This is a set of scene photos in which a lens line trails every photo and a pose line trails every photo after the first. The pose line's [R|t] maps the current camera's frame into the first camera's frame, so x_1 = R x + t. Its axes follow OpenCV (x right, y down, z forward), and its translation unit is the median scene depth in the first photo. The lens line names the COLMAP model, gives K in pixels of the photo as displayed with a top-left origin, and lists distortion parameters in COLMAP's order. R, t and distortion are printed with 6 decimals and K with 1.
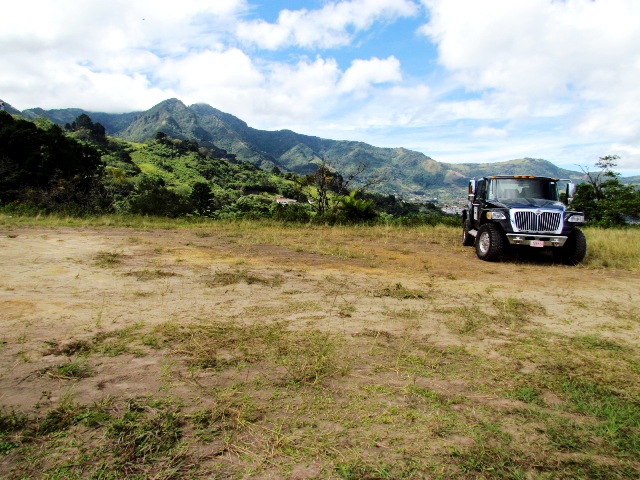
lens RADIAL K [[458.0, 0, 320.0], [0, 458.0, 240.0], [0, 0, 1]] dist [-0.025321, 0.009538]
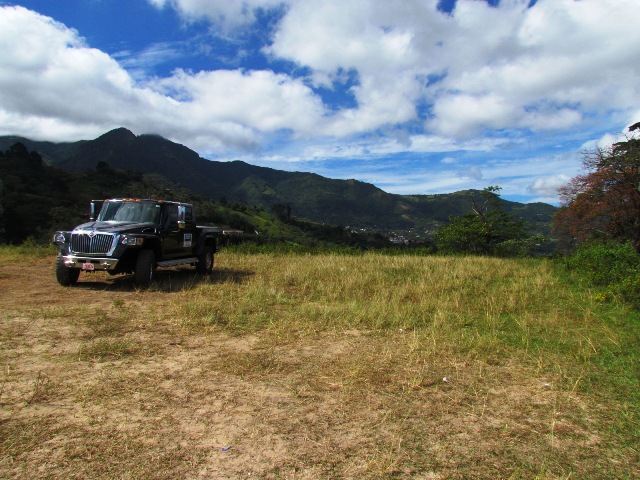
lens RADIAL K [[458.0, 0, 320.0], [0, 458.0, 240.0], [0, 0, 1]] dist [-0.025321, 0.009538]
pose [[0.995711, -0.004618, 0.092398, 0.824397], [0.010768, 0.997749, -0.066182, 0.020570], [-0.091885, 0.066893, 0.993520, -0.018699]]
